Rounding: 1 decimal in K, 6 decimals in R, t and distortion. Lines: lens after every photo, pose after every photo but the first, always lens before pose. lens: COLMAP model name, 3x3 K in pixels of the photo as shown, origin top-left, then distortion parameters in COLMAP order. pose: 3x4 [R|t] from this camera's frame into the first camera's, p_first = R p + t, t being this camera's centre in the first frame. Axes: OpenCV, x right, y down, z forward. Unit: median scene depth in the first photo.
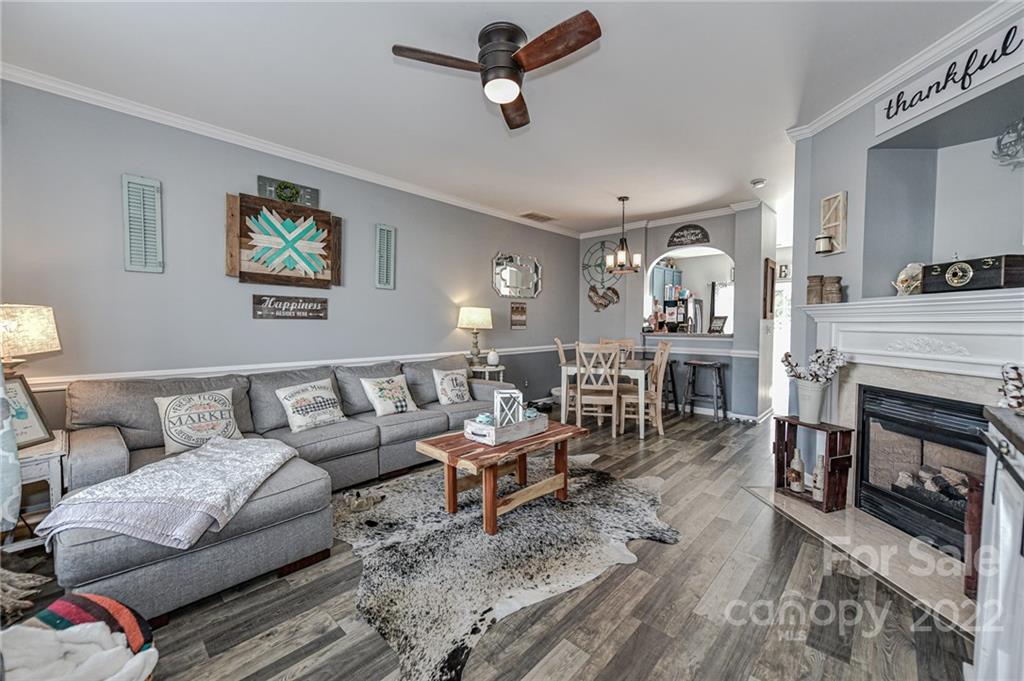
lens RADIAL K [[408.5, 0, 510.9], [0, 408.5, 338.0], [0, 0, 1]] dist [0.002922, -0.000642]
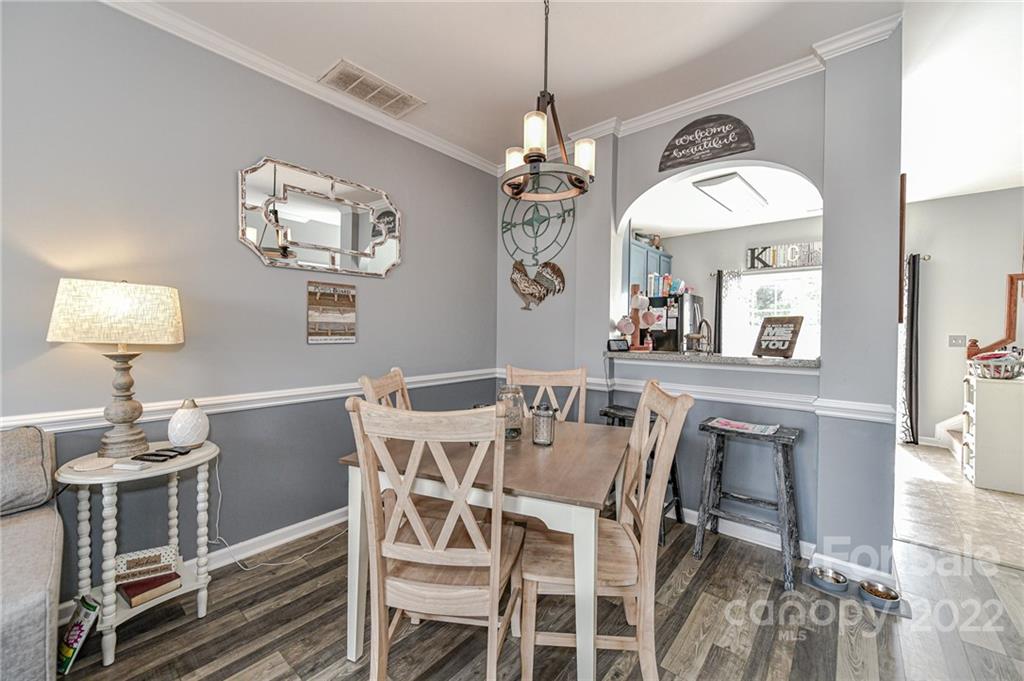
lens RADIAL K [[408.5, 0, 511.5], [0, 408.5, 336.9], [0, 0, 1]] dist [0.002922, -0.000642]
pose [[0.998702, 0.006837, 0.050480, 0.192237], [-0.005765, 0.999755, -0.021360, -0.019946], [-0.050614, 0.021041, 0.998497, 0.545993]]
